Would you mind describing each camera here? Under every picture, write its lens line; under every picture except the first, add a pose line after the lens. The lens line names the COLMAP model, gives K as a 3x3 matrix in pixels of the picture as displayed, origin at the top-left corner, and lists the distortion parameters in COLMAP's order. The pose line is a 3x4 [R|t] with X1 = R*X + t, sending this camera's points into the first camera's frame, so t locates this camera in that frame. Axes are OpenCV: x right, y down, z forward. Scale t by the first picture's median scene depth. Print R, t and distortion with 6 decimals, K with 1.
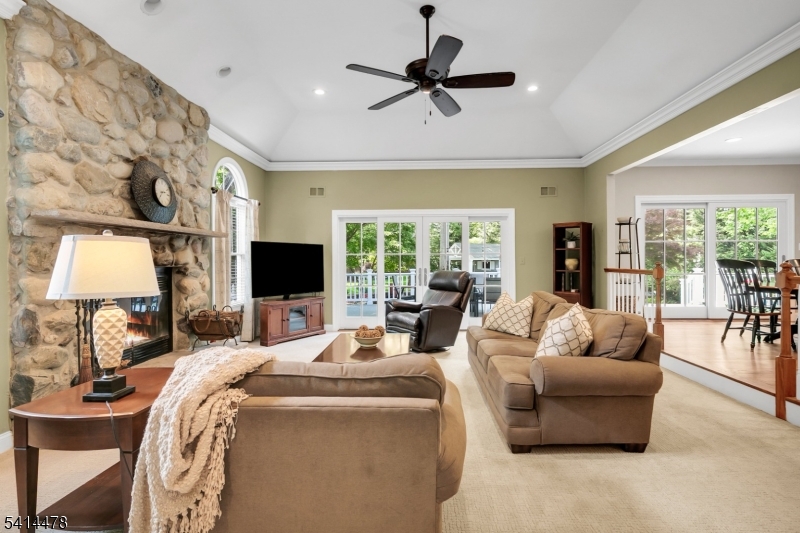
lens RADIAL K [[390.3, 0, 403.6], [0, 390.3, 262.8], [0, 0, 1]] dist [0.002667, 0.000886]
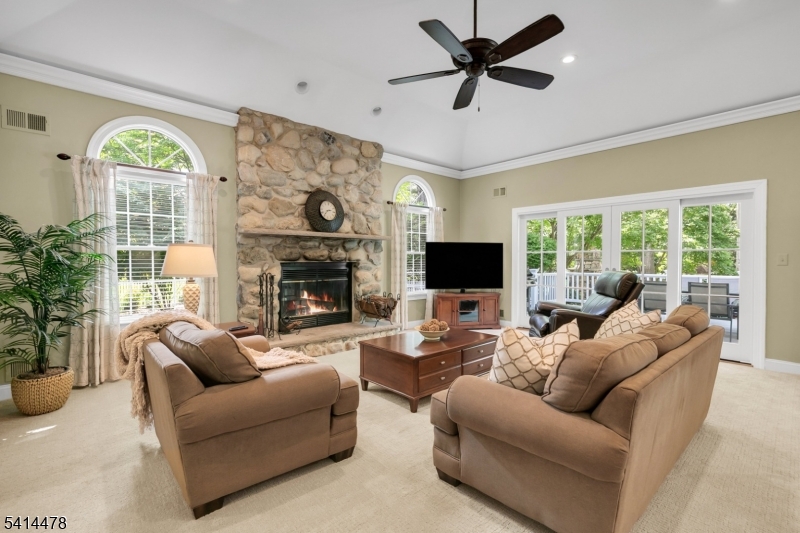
lens RADIAL K [[361.5, 0, 401.8], [0, 361.5, 266.6], [0, 0, 1]] dist [0.006235, -0.000312]
pose [[0.696946, 0.017934, -0.716899, 0.518059], [-0.007319, 0.999813, 0.017896, 0.001044], [0.717086, -0.007225, 0.696947, 0.248827]]
